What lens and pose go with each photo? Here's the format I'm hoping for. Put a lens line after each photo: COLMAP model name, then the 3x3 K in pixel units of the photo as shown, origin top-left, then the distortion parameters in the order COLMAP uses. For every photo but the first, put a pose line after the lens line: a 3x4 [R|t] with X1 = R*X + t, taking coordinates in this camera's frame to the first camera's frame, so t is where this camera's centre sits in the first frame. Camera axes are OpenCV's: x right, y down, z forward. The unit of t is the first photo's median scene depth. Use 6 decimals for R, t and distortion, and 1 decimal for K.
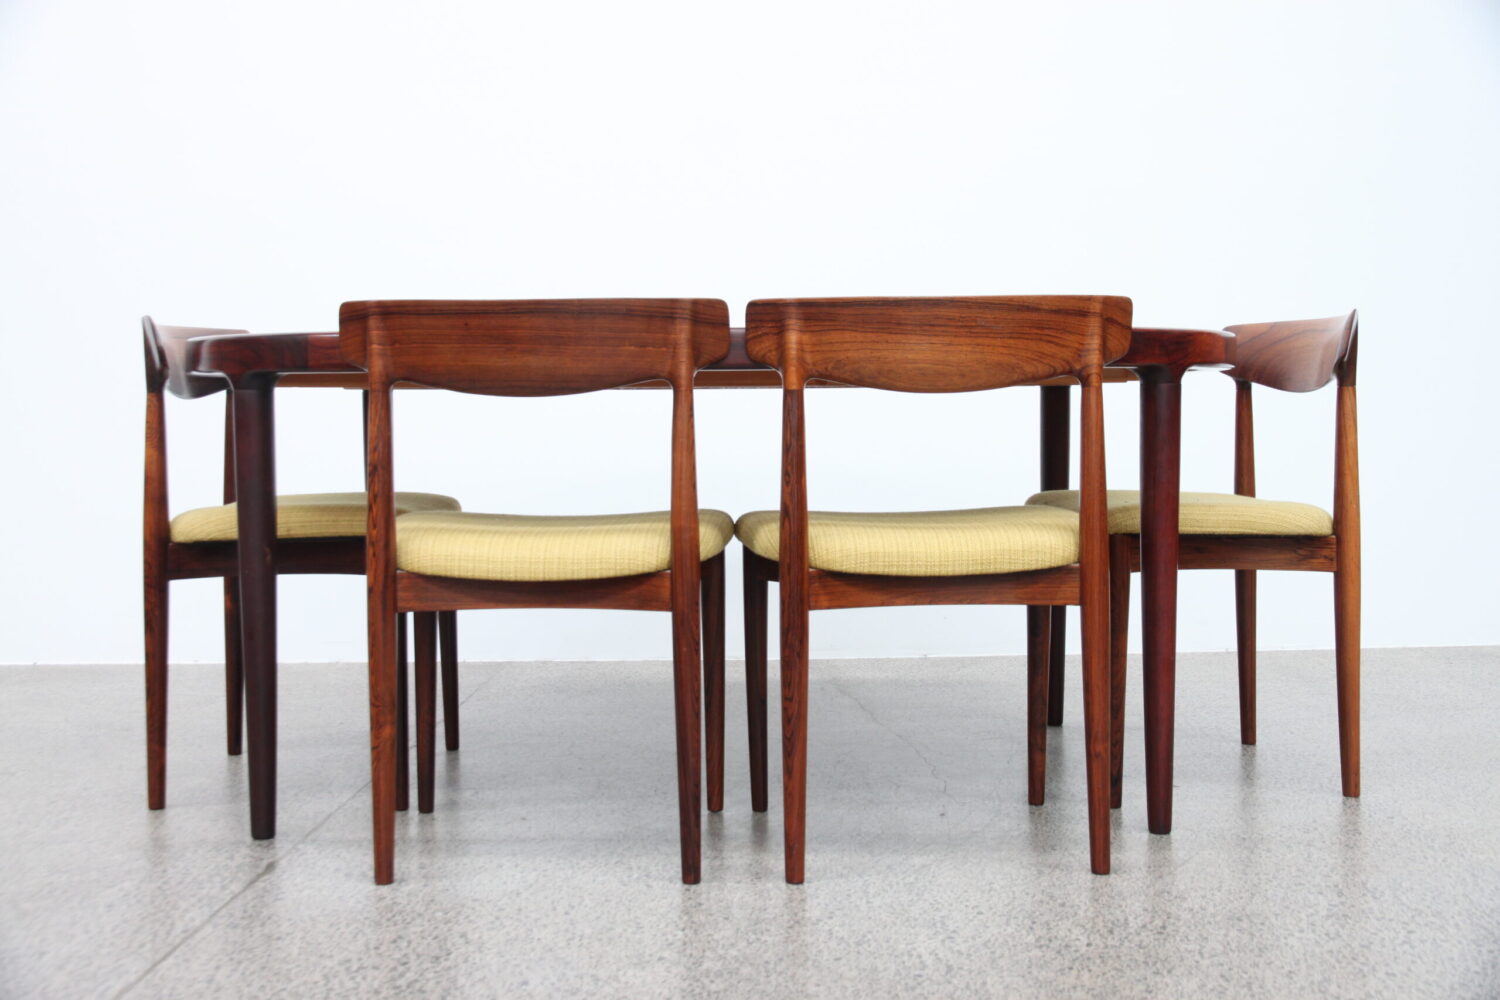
lens RADIAL K [[1839.5, 0, 748.8], [0, 1839.5, 487.6], [0, 0, 1]] dist [0.149042, 0.000000]
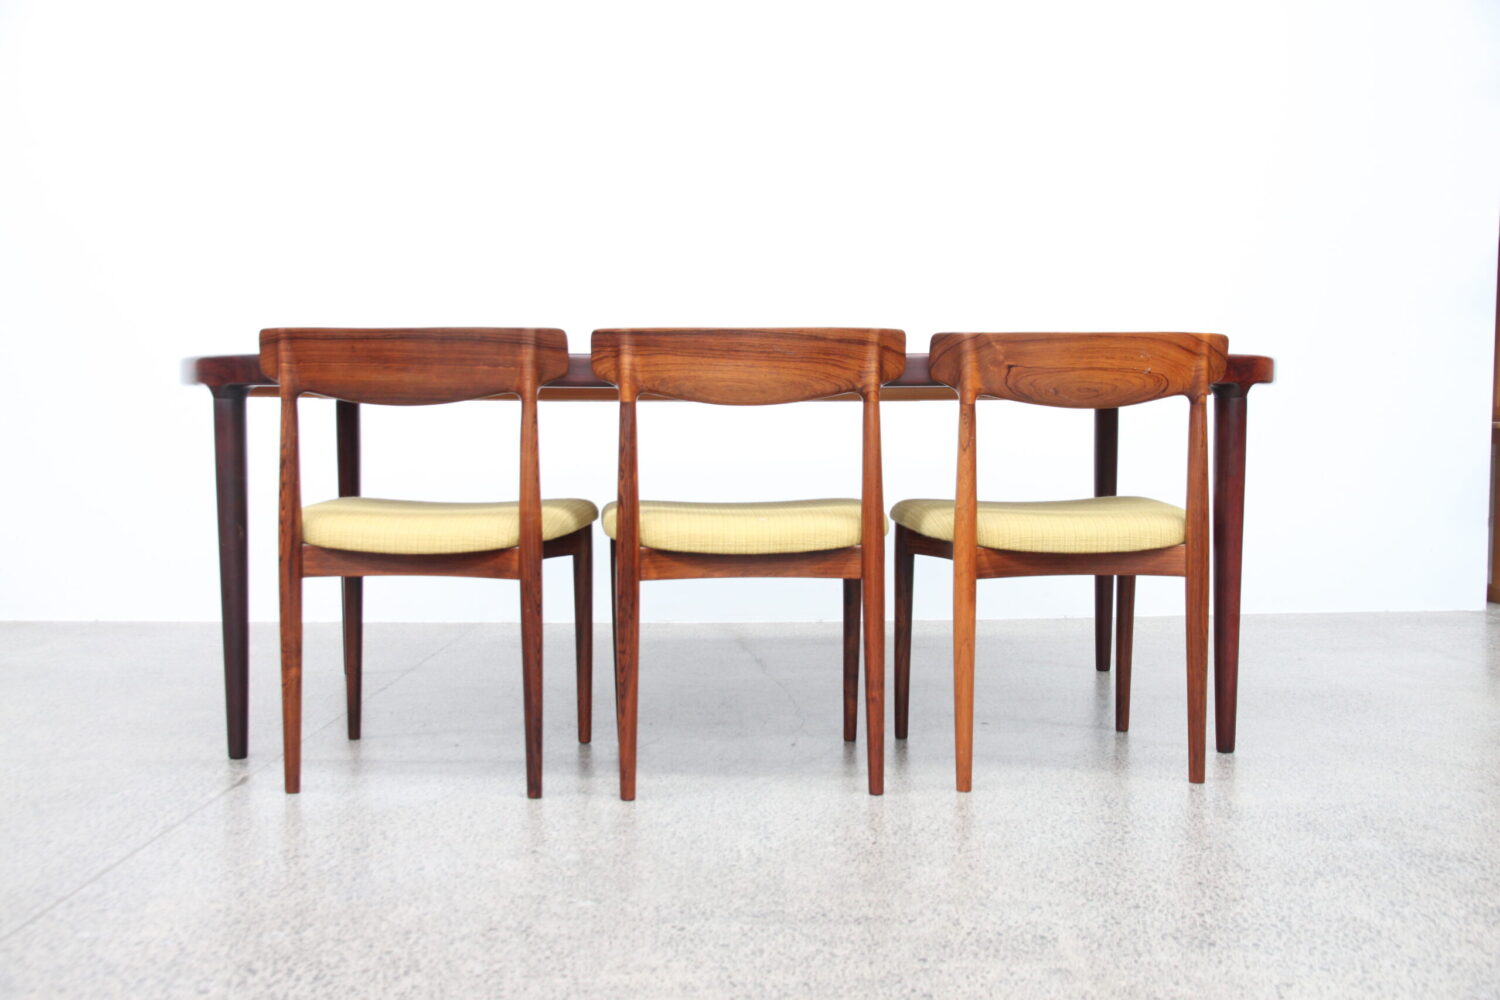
lens RADIAL K [[1541.8, 0, 769.2], [0, 1541.8, 587.5], [0, 0, 1]] dist [0.119780, 0.000000]
pose [[0.999774, 0.006613, -0.020180, 0.135860], [-0.005273, 0.997823, 0.065743, 0.002164], [0.020571, -0.065622, 0.997633, -0.045549]]
